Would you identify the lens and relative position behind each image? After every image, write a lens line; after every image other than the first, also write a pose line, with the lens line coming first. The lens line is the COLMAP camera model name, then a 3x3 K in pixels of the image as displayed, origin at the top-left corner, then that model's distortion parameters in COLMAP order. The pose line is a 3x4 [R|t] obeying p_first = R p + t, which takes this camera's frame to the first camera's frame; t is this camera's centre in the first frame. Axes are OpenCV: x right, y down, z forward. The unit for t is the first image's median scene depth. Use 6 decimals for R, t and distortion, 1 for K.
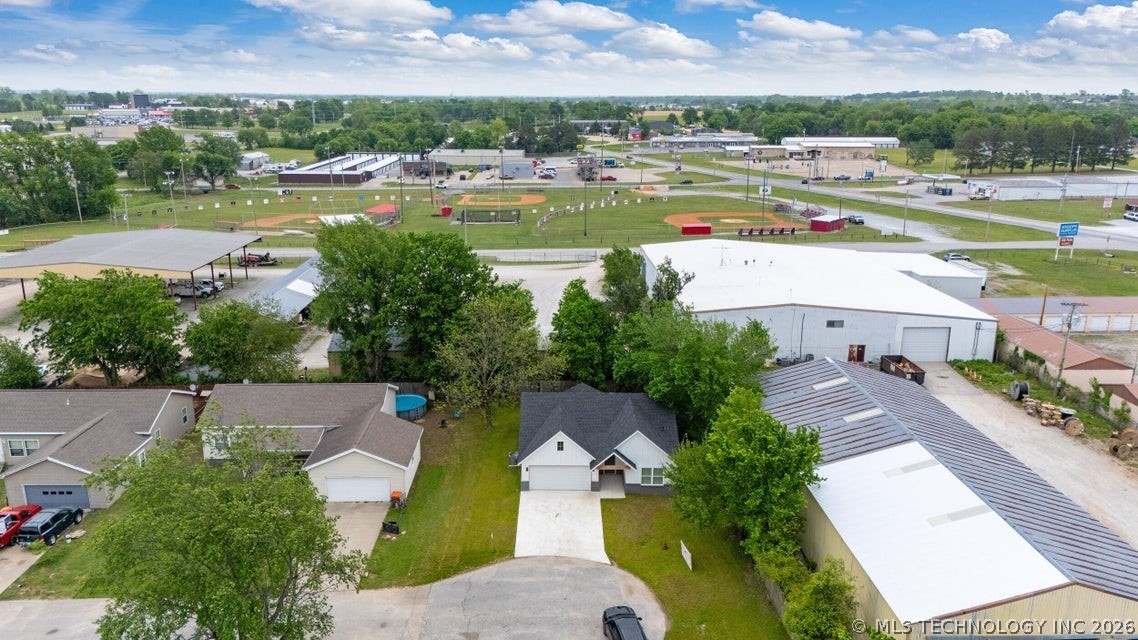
lens RADIAL K [[836.4, 0, 561.9], [0, 836.4, 321.5], [0, 0, 1]] dist [0.037770, -0.022110]
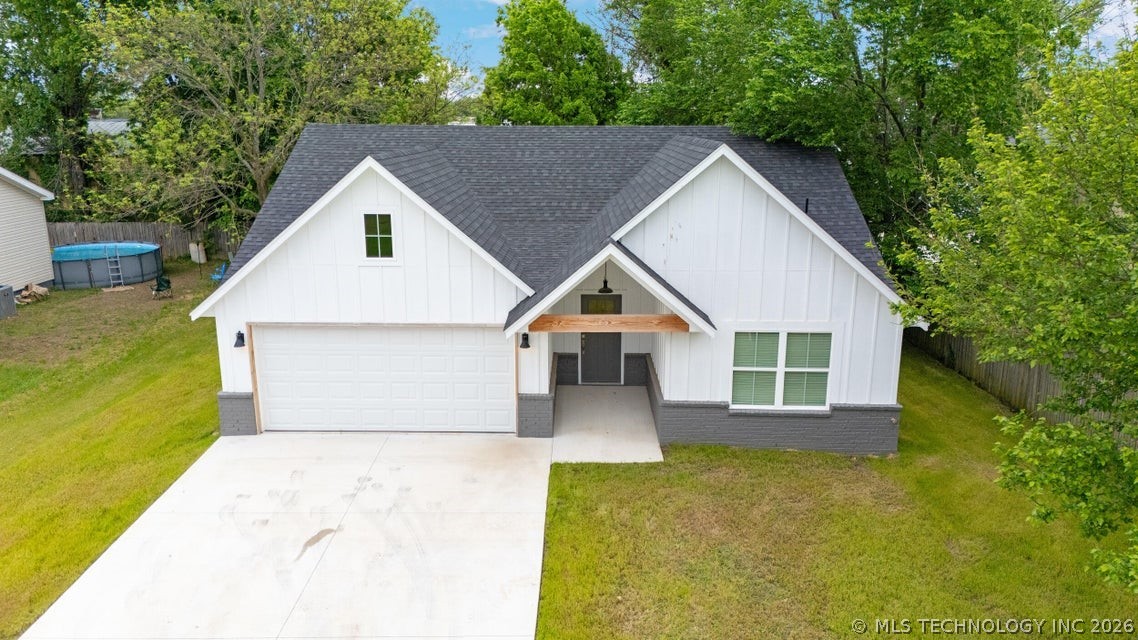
lens RADIAL K [[836.4, 0, 564.0], [0, 836.4, 322.5], [0, 0, 1]] dist [0.037770, -0.022110]
pose [[0.999449, -0.001414, -0.033170, 0.056349], [0.001580, 0.999986, 0.004970, 0.170939], [0.033163, -0.005020, 0.999437, 0.769307]]
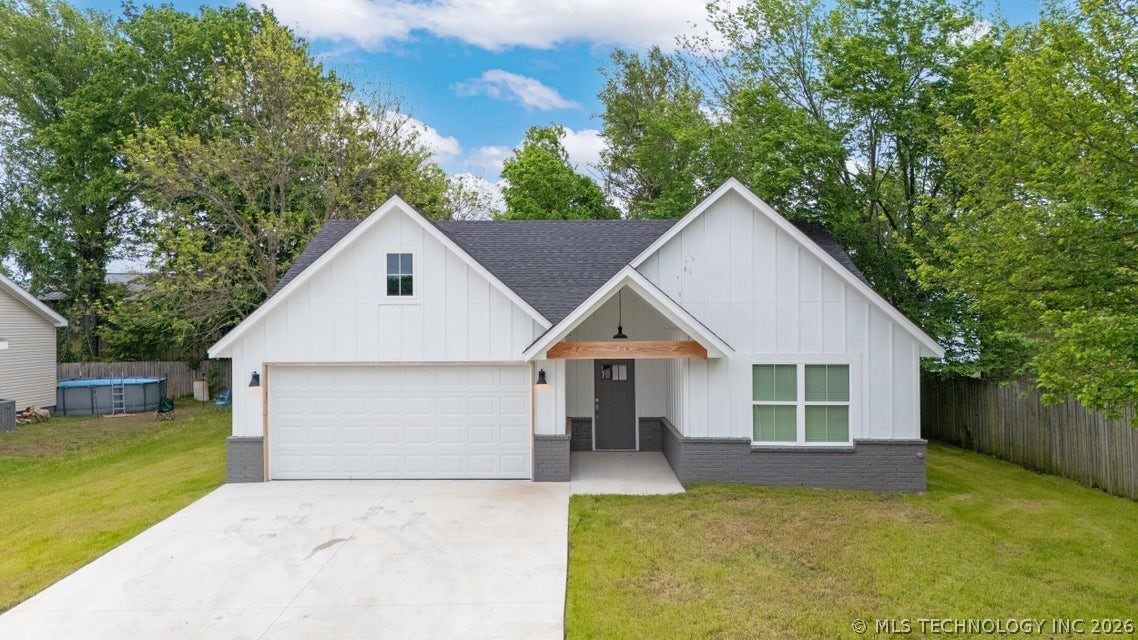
lens RADIAL K [[836.4, 0, 565.0], [0, 836.4, 314.7], [0, 0, 1]] dist [0.037770, -0.022110]
pose [[0.999600, -0.014097, -0.024532, 0.050101], [0.007956, 0.972094, -0.234455, 0.214470], [0.027152, 0.234166, 0.971817, 0.772199]]
